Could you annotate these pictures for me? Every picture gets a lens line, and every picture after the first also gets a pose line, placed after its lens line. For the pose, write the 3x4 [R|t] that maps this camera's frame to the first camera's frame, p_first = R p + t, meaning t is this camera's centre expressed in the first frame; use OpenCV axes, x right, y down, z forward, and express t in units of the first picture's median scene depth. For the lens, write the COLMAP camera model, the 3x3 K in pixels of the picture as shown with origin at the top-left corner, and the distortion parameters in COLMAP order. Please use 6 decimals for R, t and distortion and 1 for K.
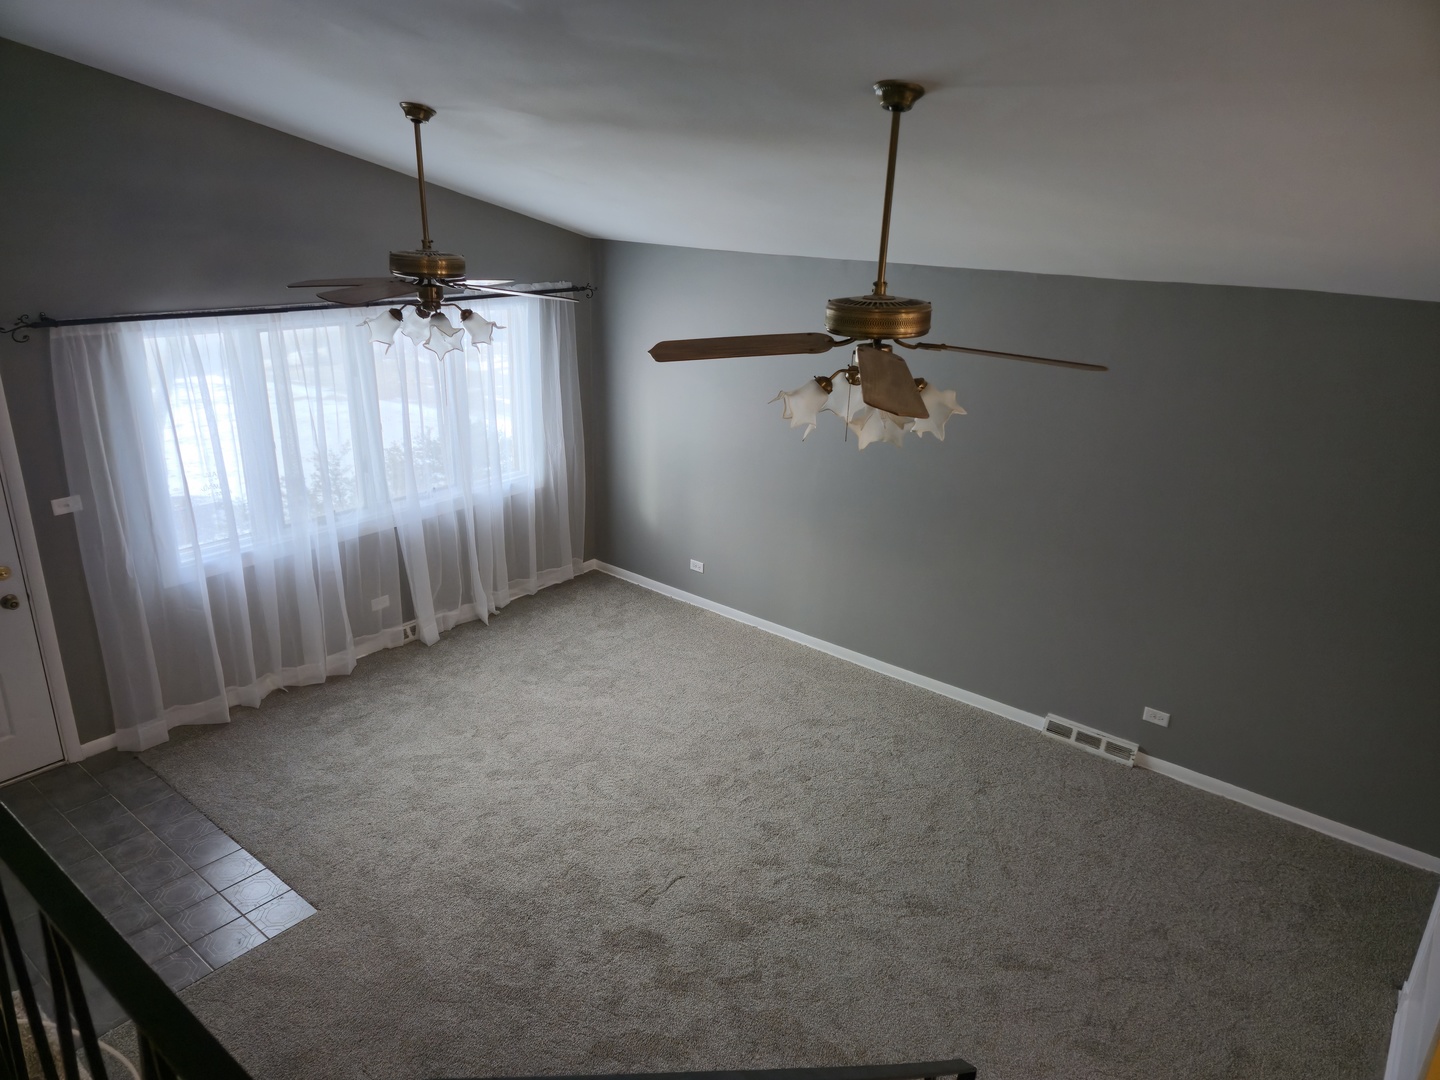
lens RADIAL K [[955.9, 0, 720.2], [0, 955.9, 554.3], [0, 0, 1]] dist [0.075627, -0.060137]
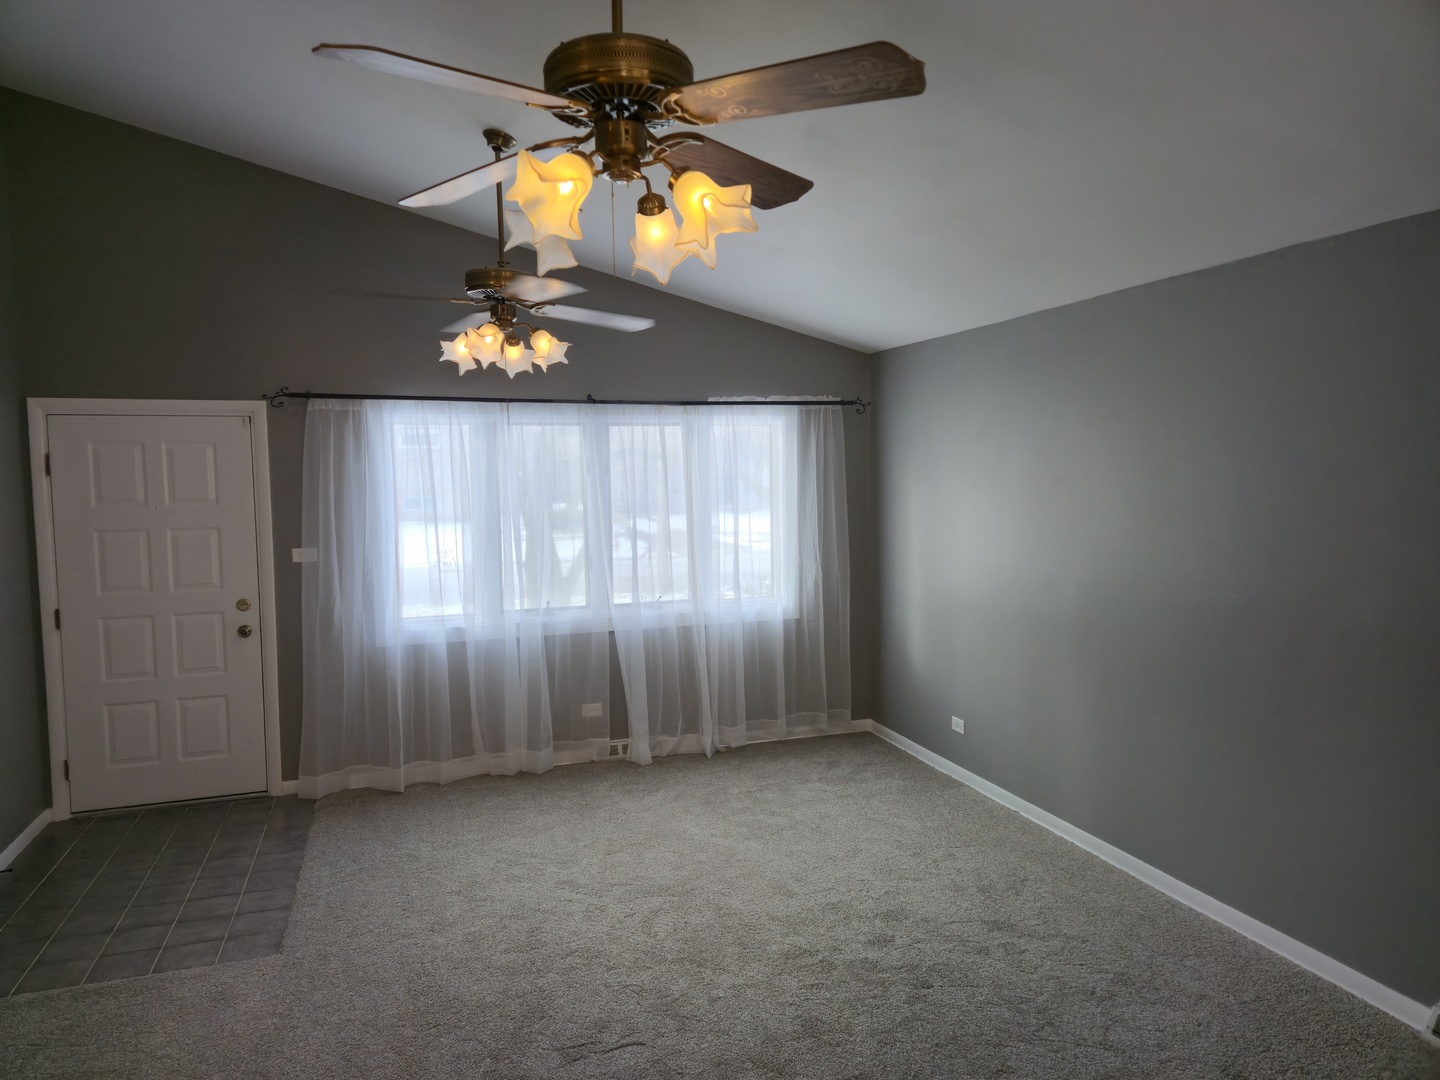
lens RADIAL K [[963.6, 0, 711.5], [0, 963.6, 547.6], [0, 0, 1]] dist [0.081928, -0.064868]
pose [[0.835093, -0.000619, -0.550109, 0.303672], [-0.156484, 0.958420, -0.238629, 0.117303], [0.527383, 0.285360, 0.800273, 0.275446]]
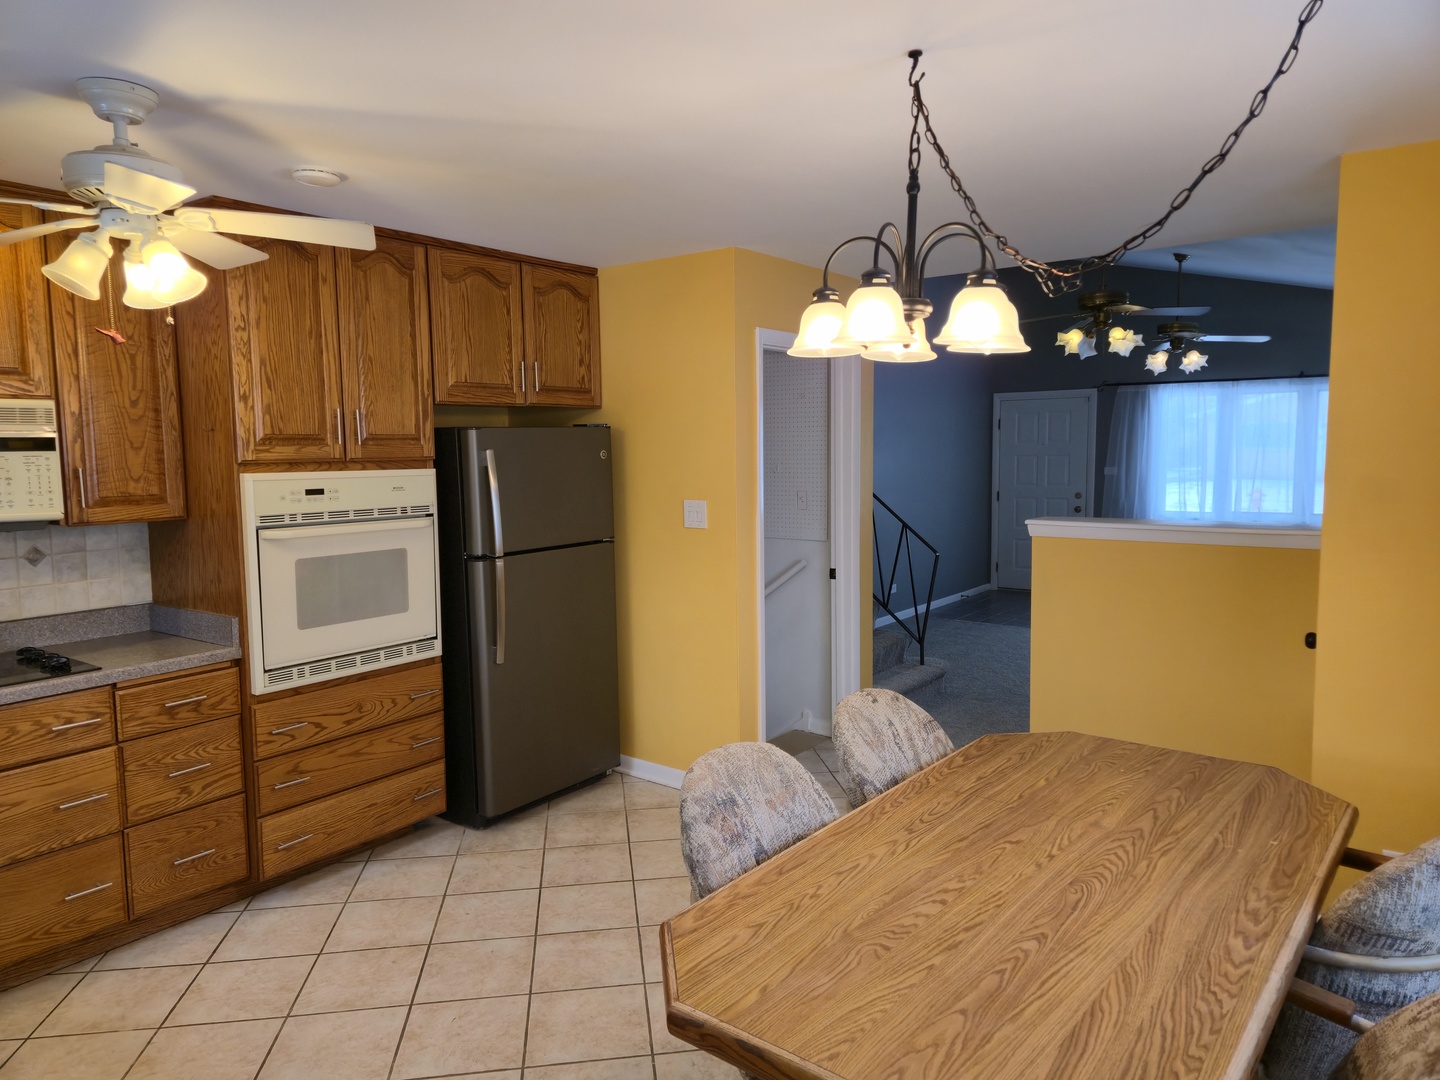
lens RADIAL K [[965.5, 0, 709.7], [0, 965.5, 539.7], [0, 0, 1]] dist [0.073745, -0.054605]
pose [[0.022459, 0.063585, -0.997724, 1.206618], [-0.338301, 0.939586, 0.052264, 0.230020], [0.940770, 0.336357, 0.042613, 0.113979]]
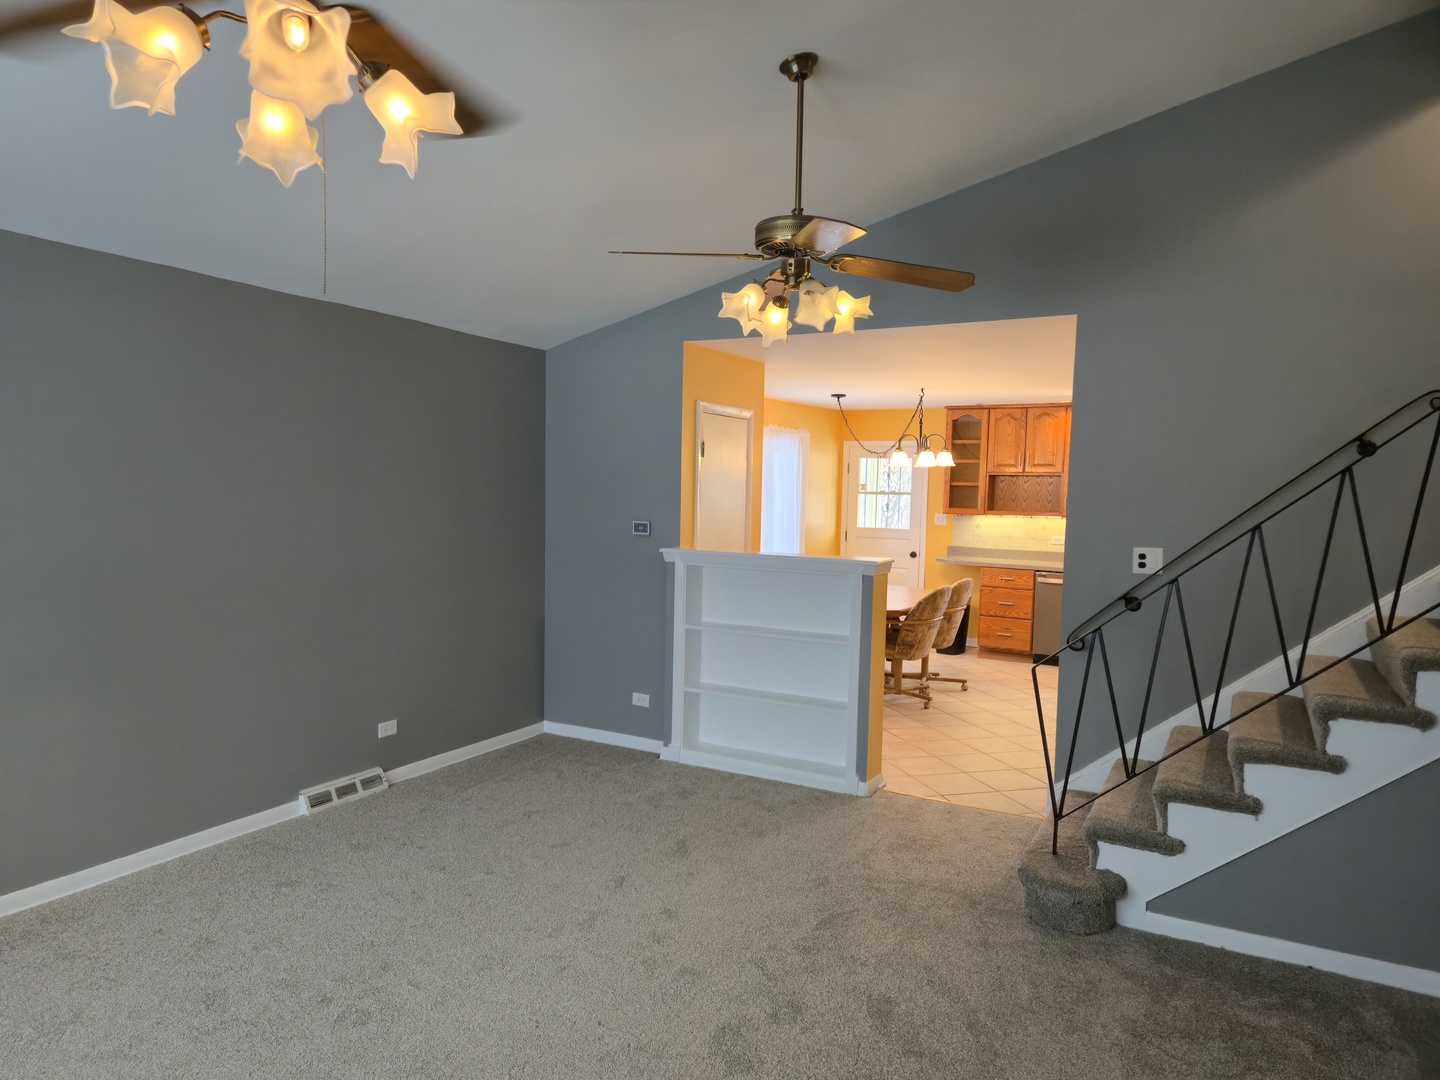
lens RADIAL K [[963.6, 0, 711.5], [0, 963.6, 547.6], [0, 0, 1]] dist [0.081928, -0.064868]
pose [[-0.169458, -0.098723, 0.980580, -0.549208], [0.321635, 0.934953, 0.149712, -0.050284], [-0.931577, 0.340759, -0.126683, 0.690328]]
